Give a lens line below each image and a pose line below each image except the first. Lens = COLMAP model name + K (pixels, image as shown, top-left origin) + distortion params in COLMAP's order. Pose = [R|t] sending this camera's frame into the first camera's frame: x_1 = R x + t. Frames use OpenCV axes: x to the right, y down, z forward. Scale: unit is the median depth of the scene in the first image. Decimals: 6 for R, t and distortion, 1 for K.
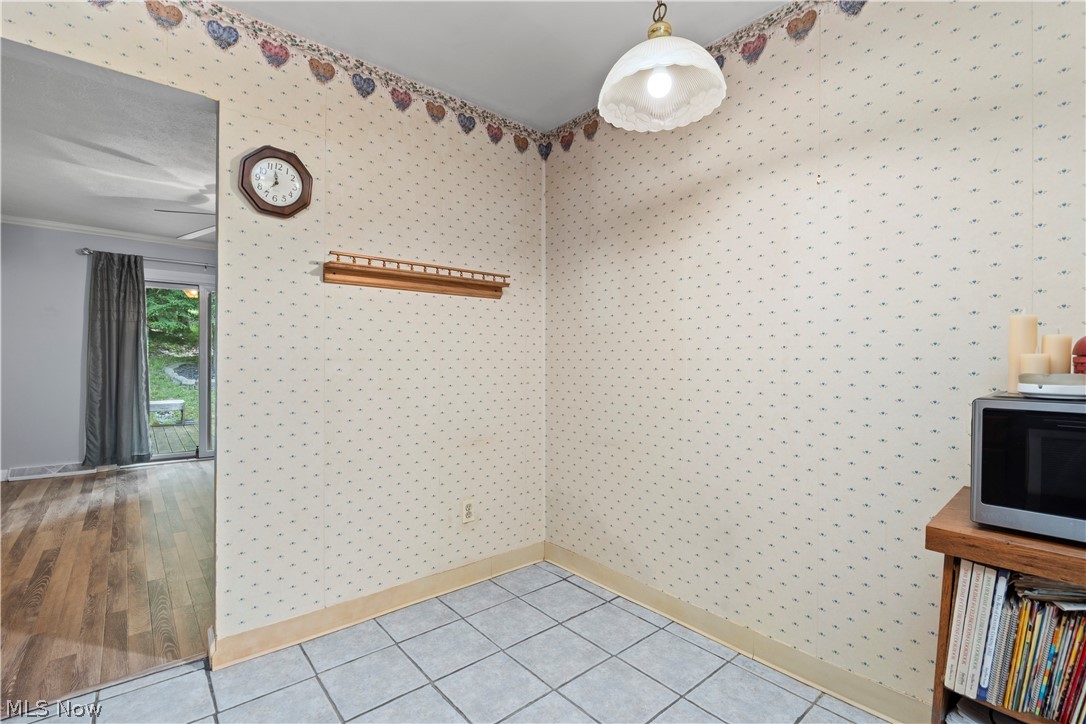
lens RADIAL K [[484.7, 0, 543.0], [0, 484.7, 362.0], [0, 0, 1]] dist [-0.010596, -0.000730]
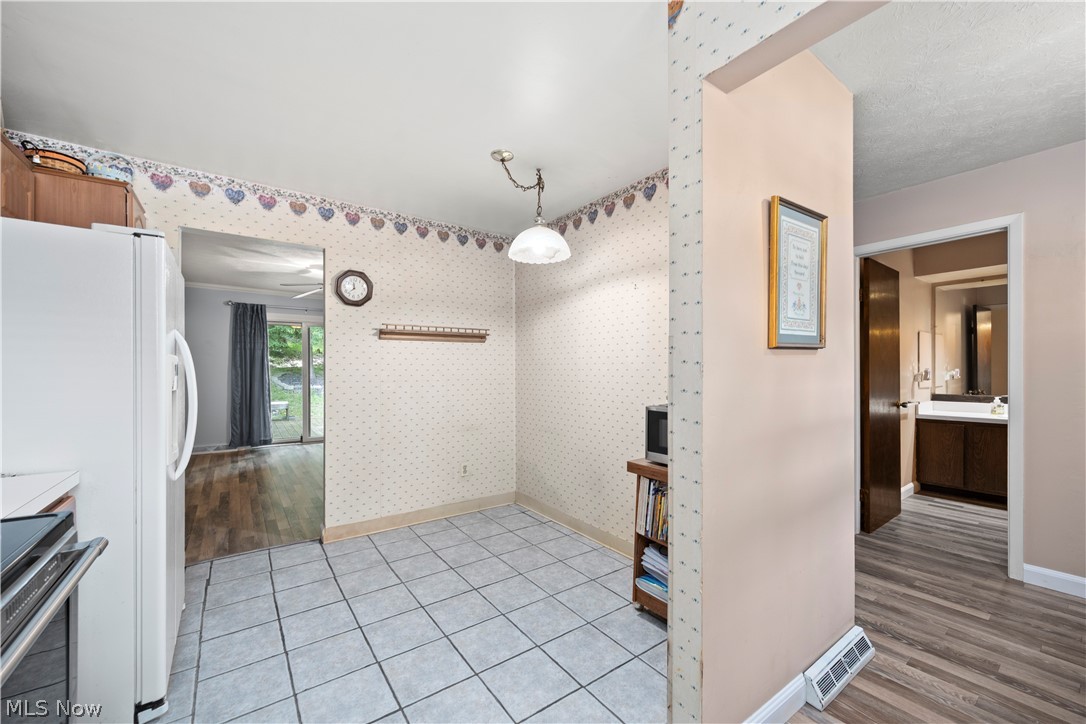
lens RADIAL K [[422.5, 0, 545.0], [0, 422.5, 371.5], [0, 0, 1]] dist [-0.001407, -0.000163]
pose [[0.996871, -0.002365, -0.079010, 0.245848], [0.002931, 0.999971, 0.007043, -0.044694], [0.078991, -0.007253, 0.996849, -0.451795]]
